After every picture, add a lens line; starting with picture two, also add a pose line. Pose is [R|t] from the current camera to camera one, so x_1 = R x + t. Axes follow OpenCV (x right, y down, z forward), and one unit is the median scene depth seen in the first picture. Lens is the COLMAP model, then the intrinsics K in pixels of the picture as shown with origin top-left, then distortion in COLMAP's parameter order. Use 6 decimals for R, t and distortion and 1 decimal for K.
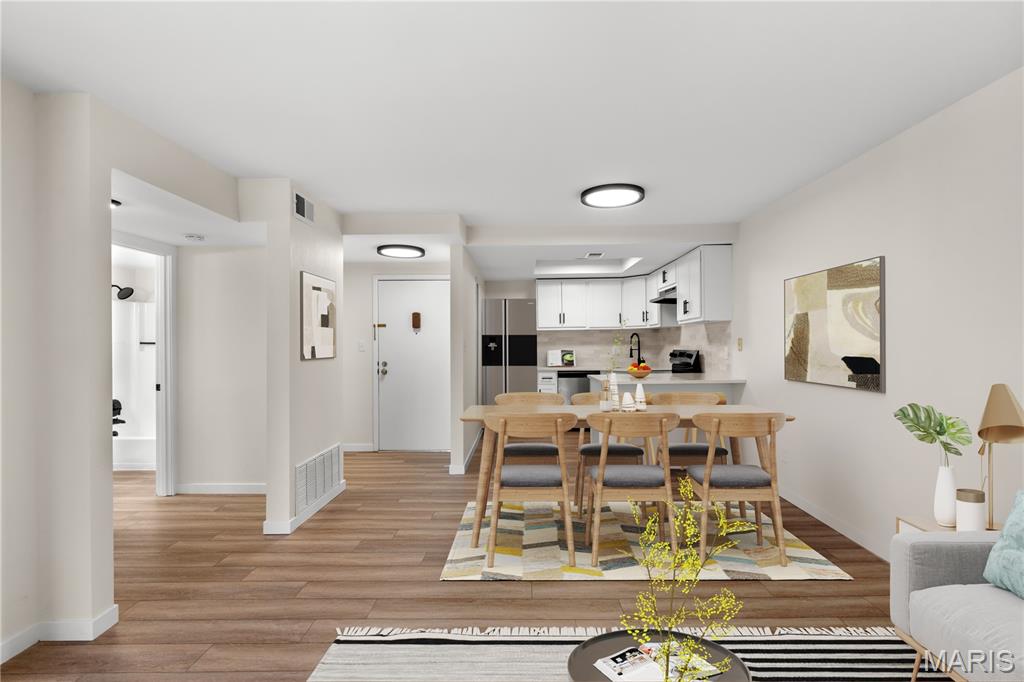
lens RADIAL K [[489.4, 0, 517.2], [0, 489.4, 339.4], [0, 0, 1]] dist [0.006424, -0.003206]
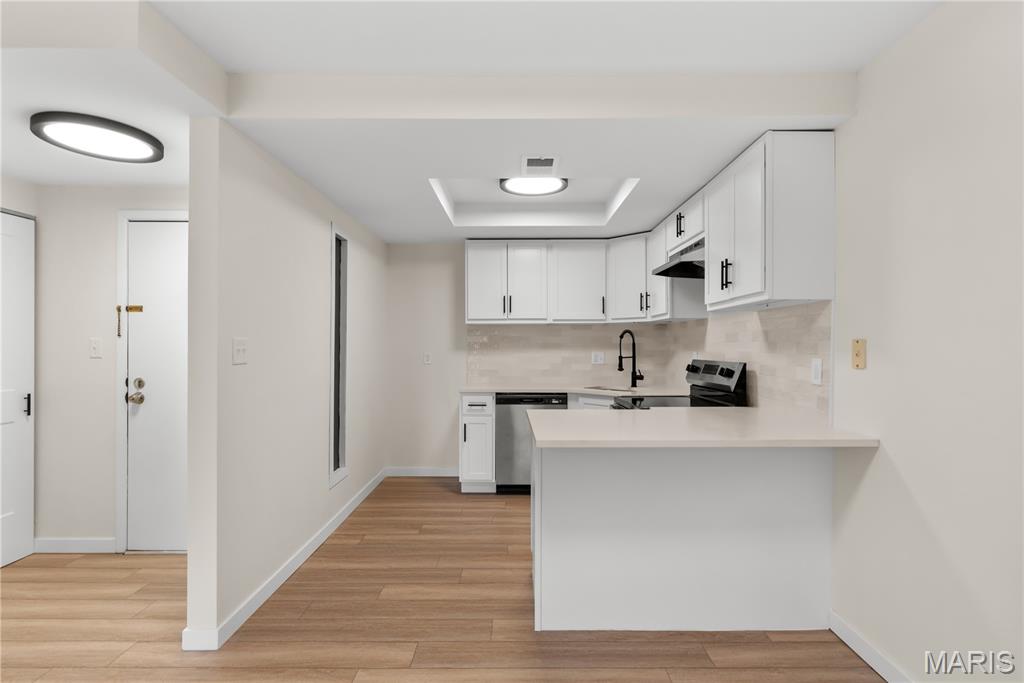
lens RADIAL K [[517.2, 0, 518.7], [0, 517.2, 343.1], [0, 0, 1]] dist [-0.005482, 0.001274]
pose [[0.999906, 0.009631, 0.009720, 0.122976], [-0.009675, 0.999943, 0.004518, 0.001579], [-0.009676, -0.004612, 0.999943, 0.446053]]
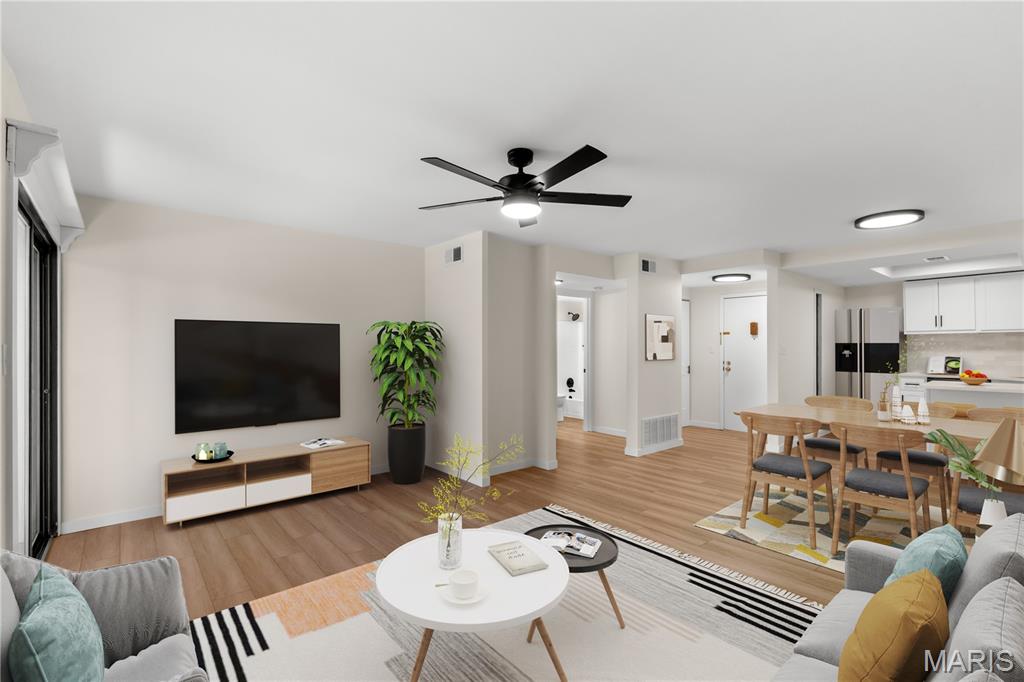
lens RADIAL K [[469.7, 0, 515.7], [0, 469.7, 341.9], [0, 0, 1]] dist [0.004985, 0.000567]
pose [[0.669975, 0.001991, -0.742381, 0.269448], [0.000696, 0.999994, 0.003310, -0.009683], [0.742383, -0.002735, 0.669970, -0.242868]]
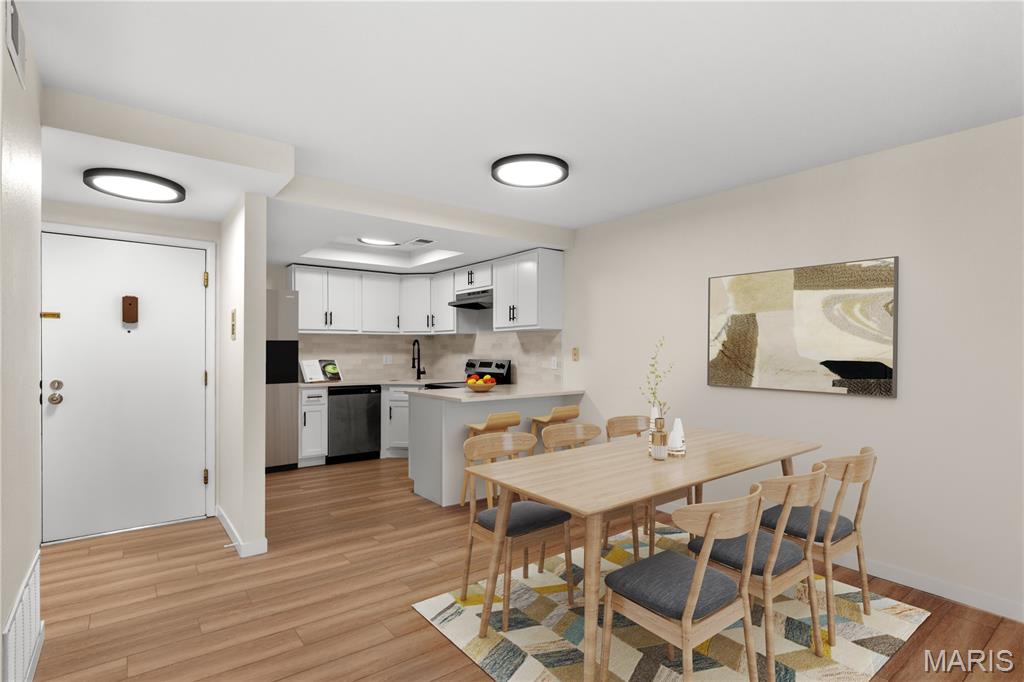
lens RADIAL K [[505.2, 0, 523.1], [0, 505.2, 356.3], [0, 0, 1]] dist [-0.025624, -0.000982]
pose [[0.777924, 0.004282, 0.628344, -0.208402], [-0.014214, 0.999841, 0.010783, 0.004208], [-0.628198, -0.017319, 0.777861, 0.229764]]
